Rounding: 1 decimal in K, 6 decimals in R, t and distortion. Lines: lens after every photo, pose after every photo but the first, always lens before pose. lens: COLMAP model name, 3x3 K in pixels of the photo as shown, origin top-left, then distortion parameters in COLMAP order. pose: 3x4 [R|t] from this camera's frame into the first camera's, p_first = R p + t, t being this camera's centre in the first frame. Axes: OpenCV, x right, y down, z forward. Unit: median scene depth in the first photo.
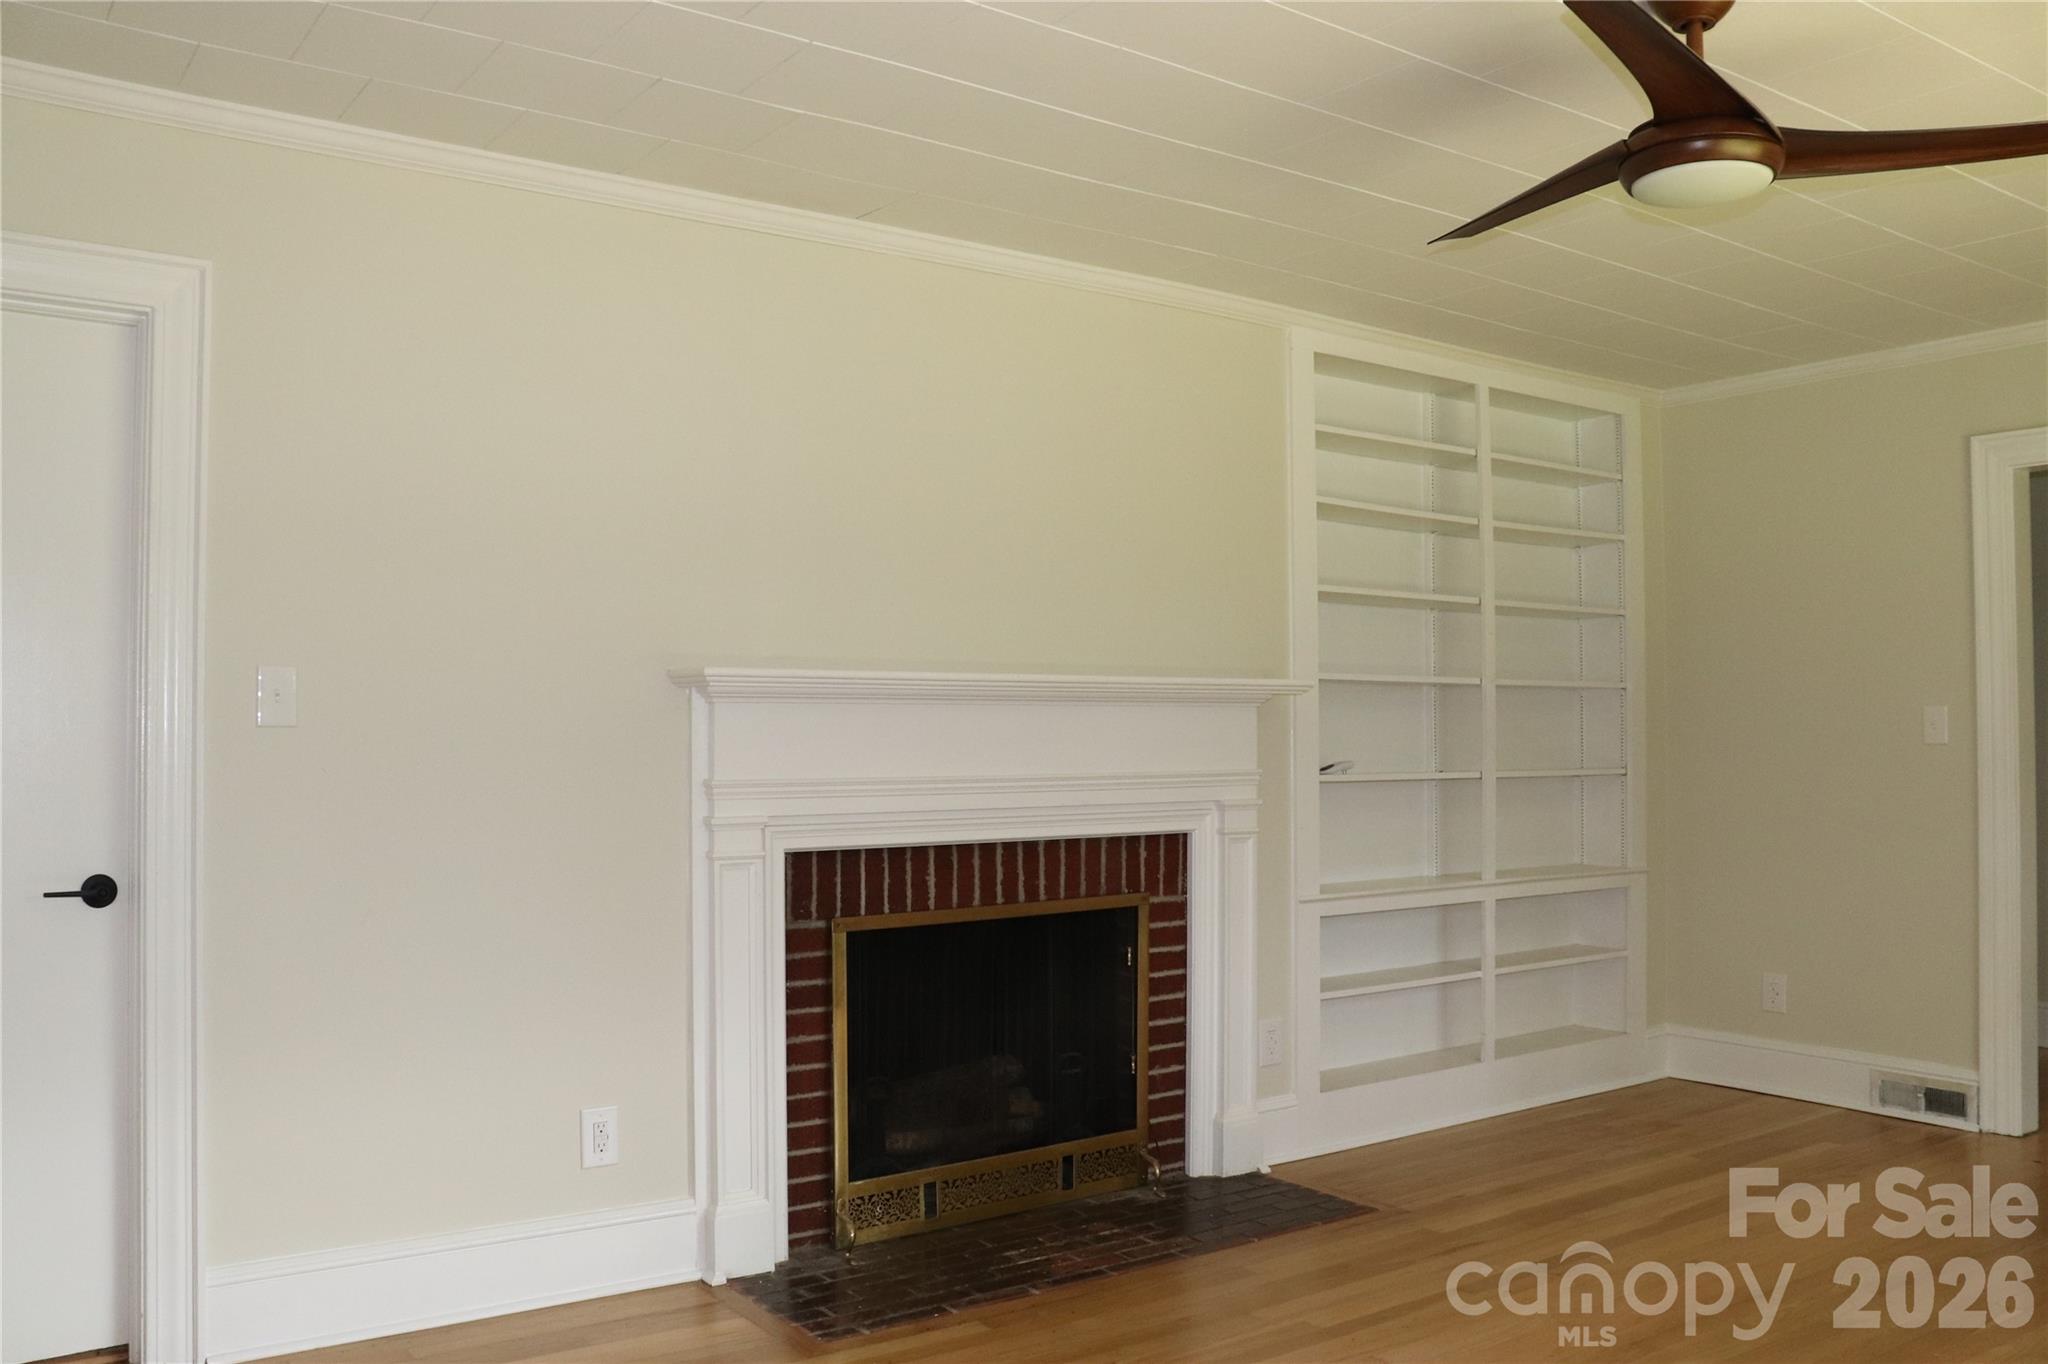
lens RADIAL K [[1694.7, 0, 1013.4], [0, 1694.7, 676.5], [0, 0, 1]] dist [-0.156977, 0.087295]
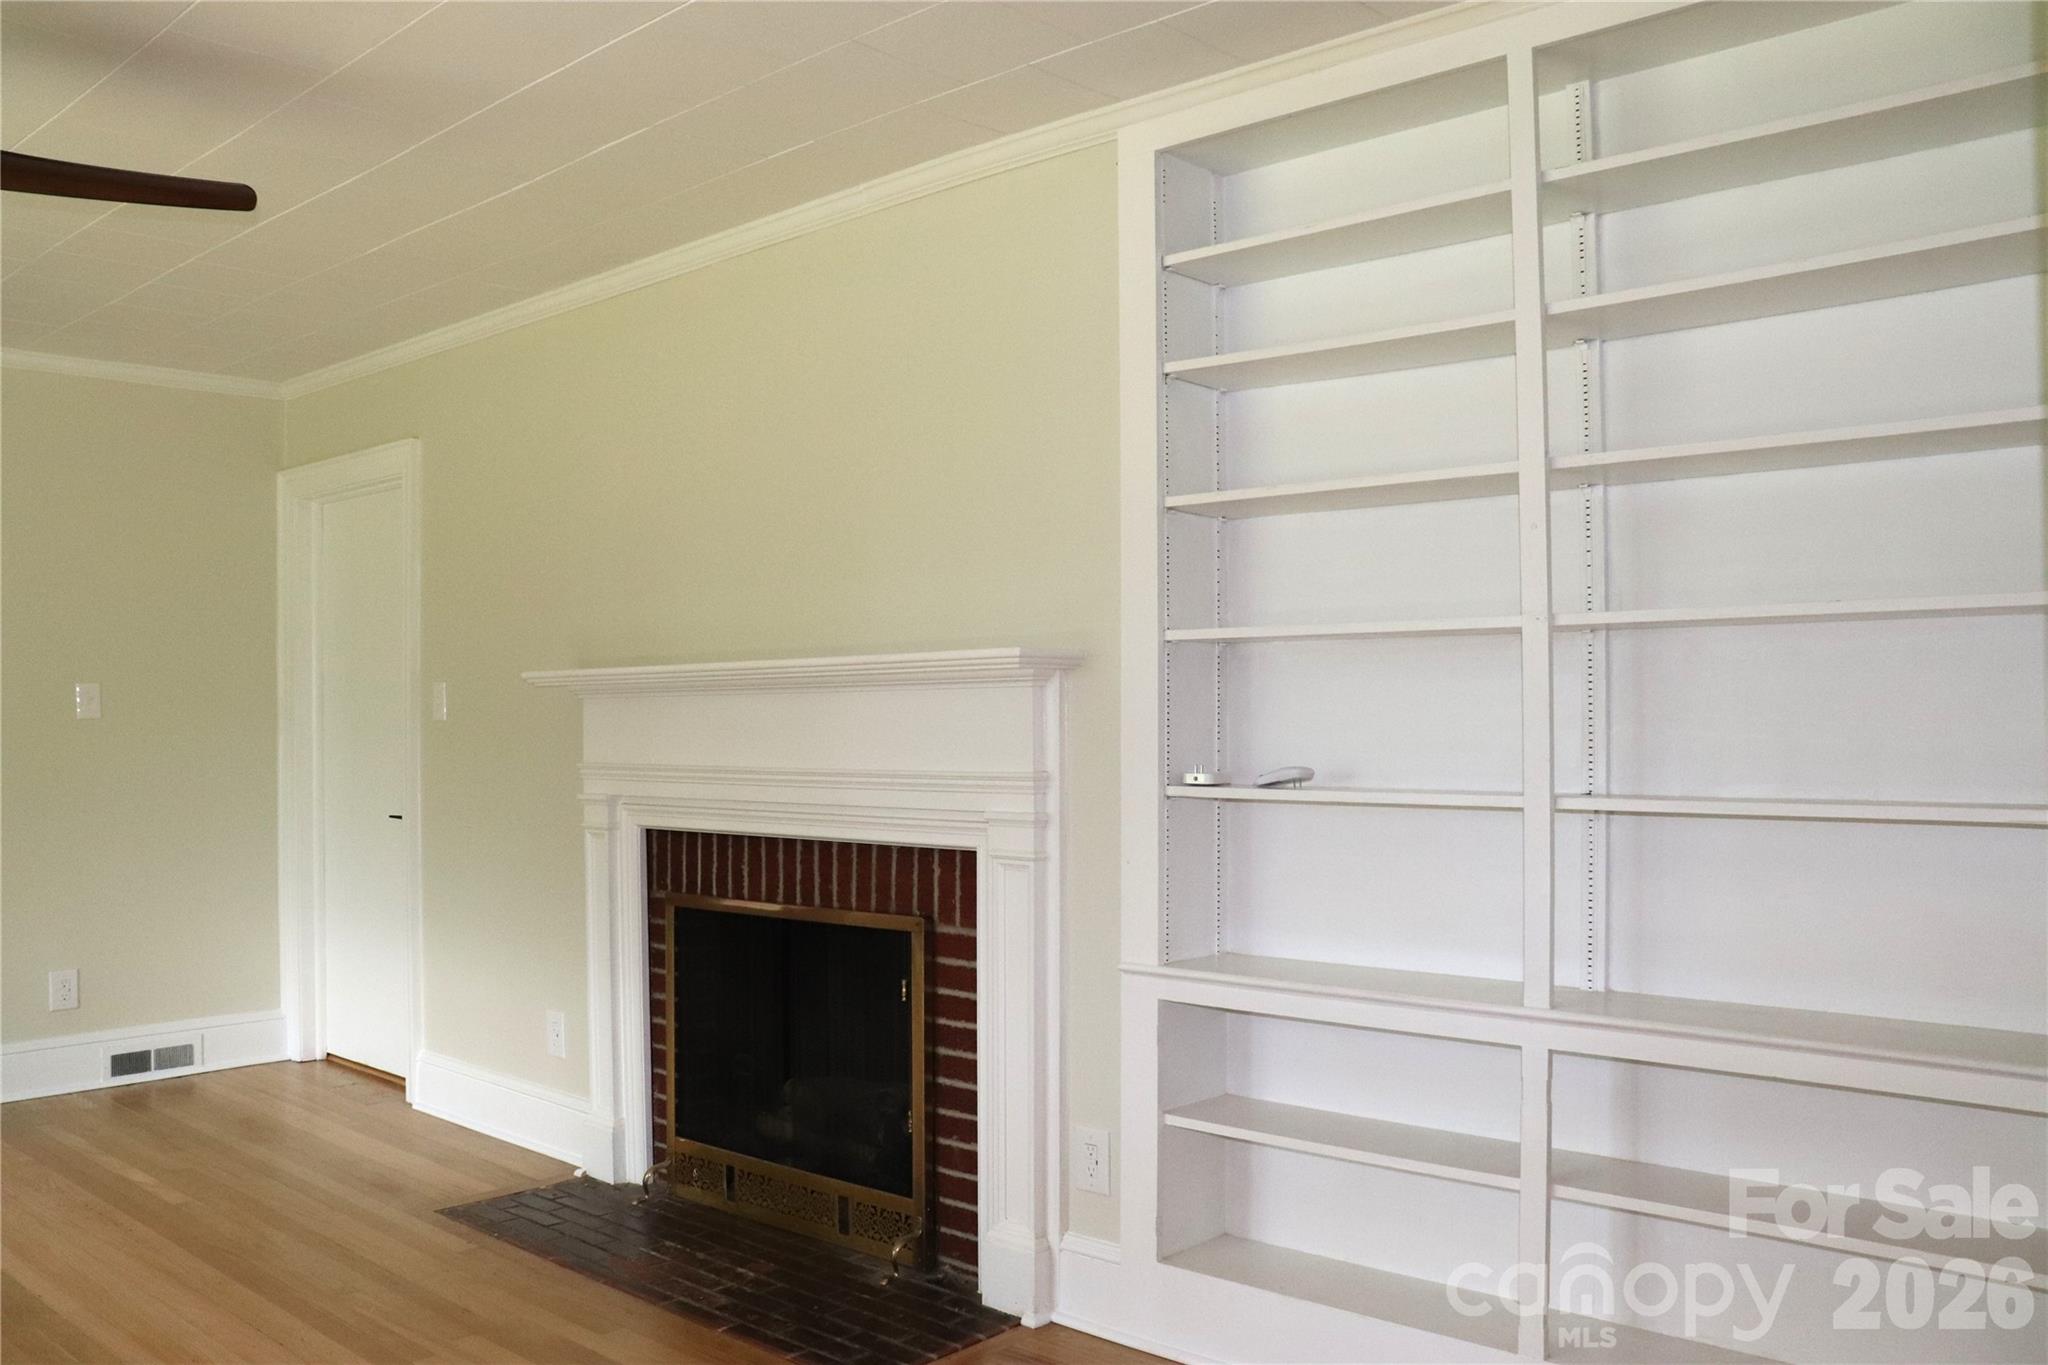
lens RADIAL K [[1694.7, 0, 1036.3], [0, 1694.7, 692.0], [0, 0, 1]] dist [-0.156977, 0.087295]
pose [[0.216349, -0.018437, -0.976142, 0.923483], [0.035090, 0.999323, -0.011098, 0.030945], [0.975685, -0.031852, 0.216850, 0.912709]]
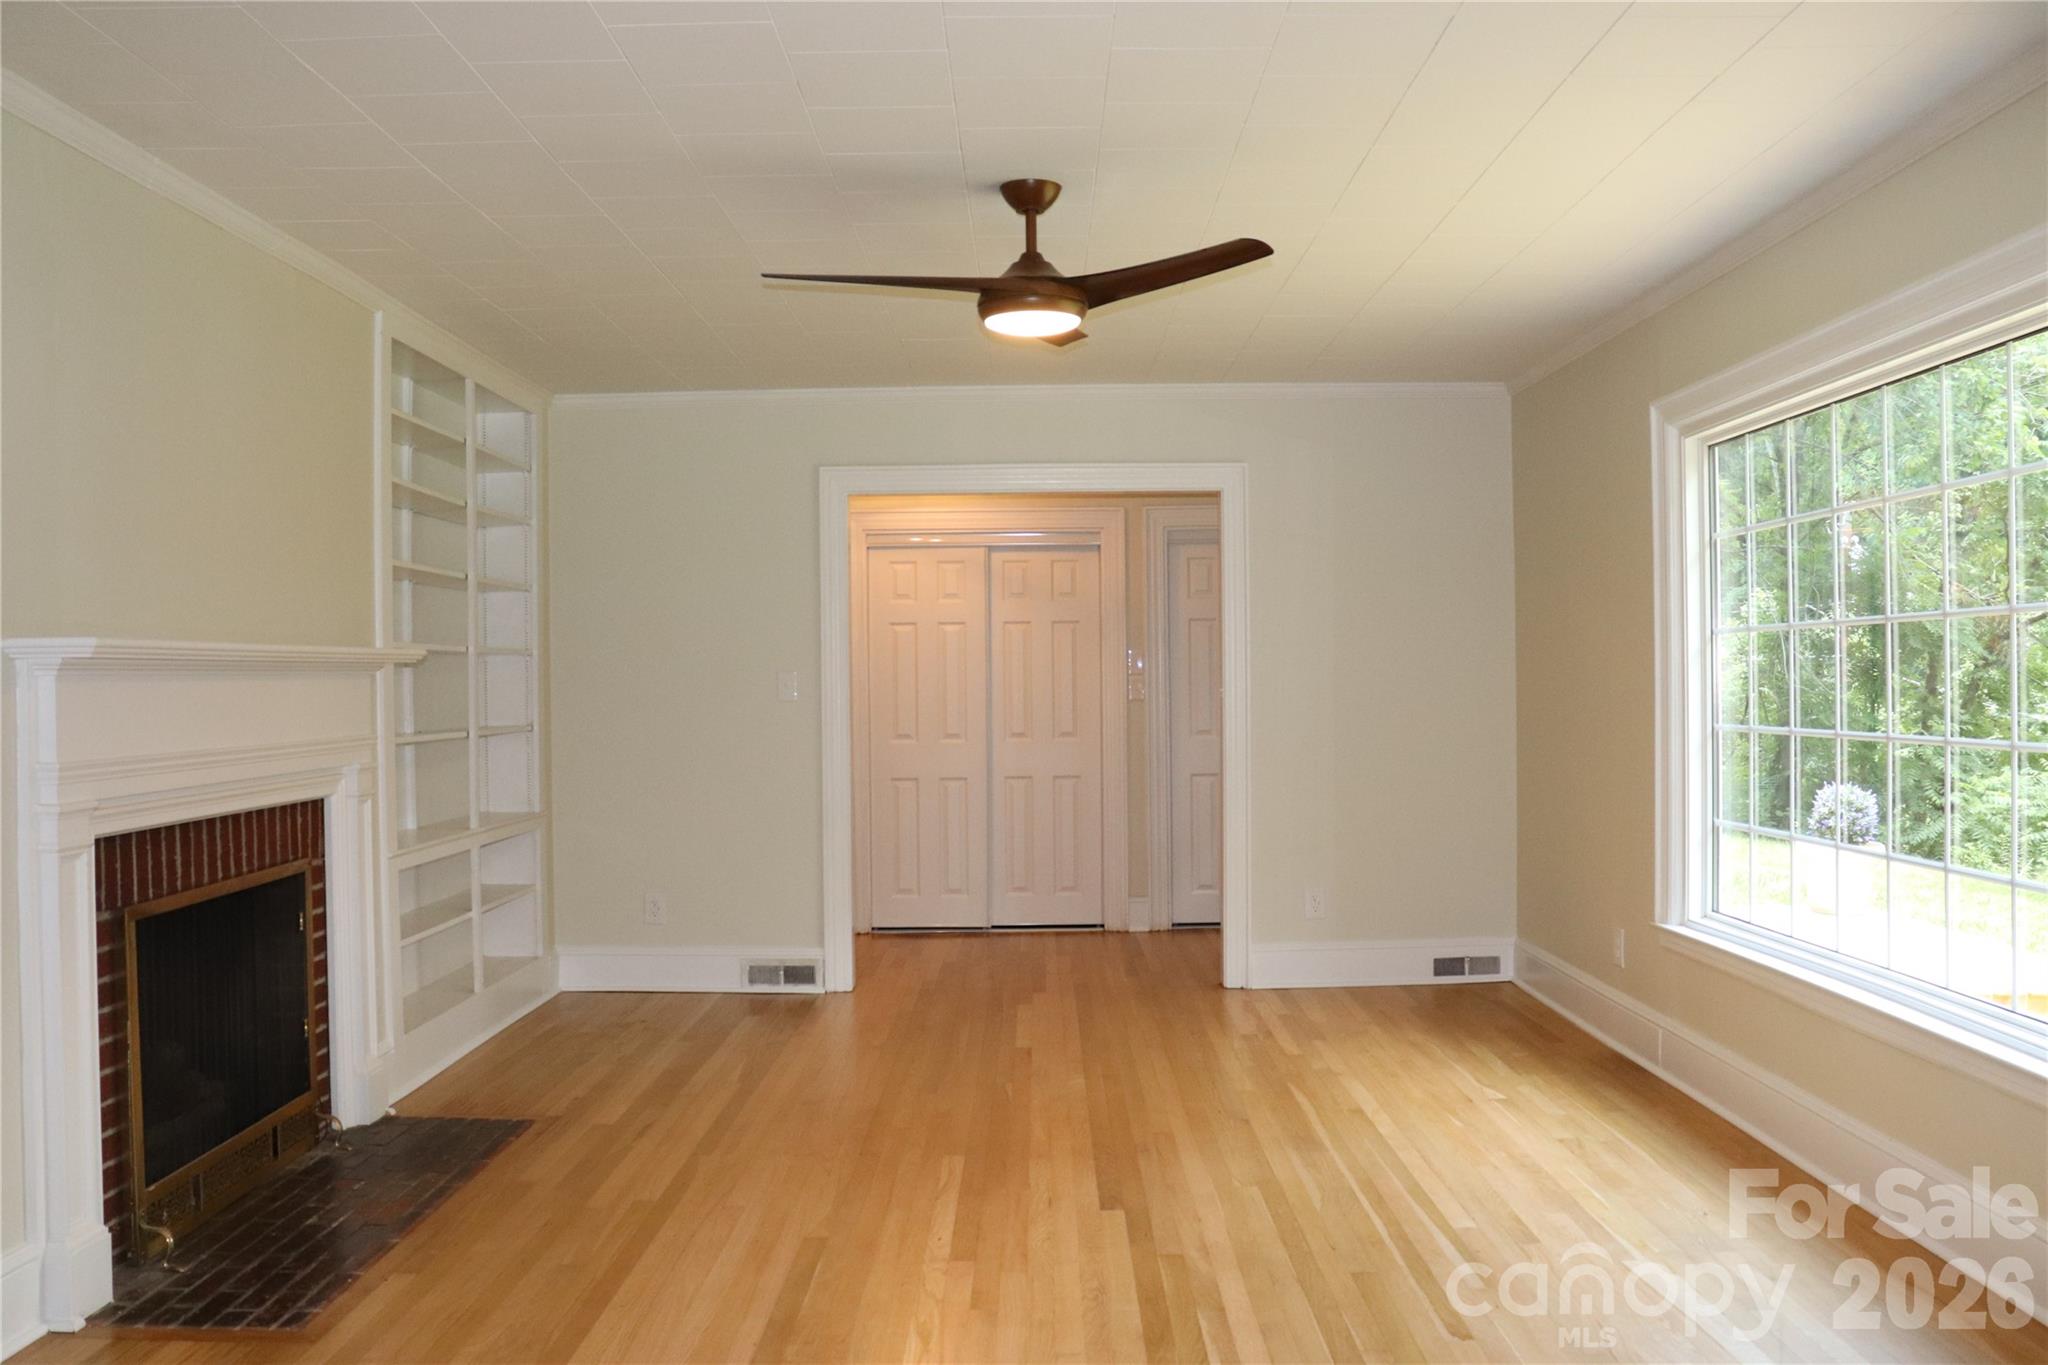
lens RADIAL K [[1694.7, 0, 1030.6], [0, 1694.7, 671.9], [0, 0, 1]] dist [-0.156977, 0.087295]
pose [[0.576416, -0.003579, 0.817148, -0.498277], [-0.016422, 0.999738, 0.015963, -0.007139], [-0.816991, -0.022621, 0.576206, 0.078601]]
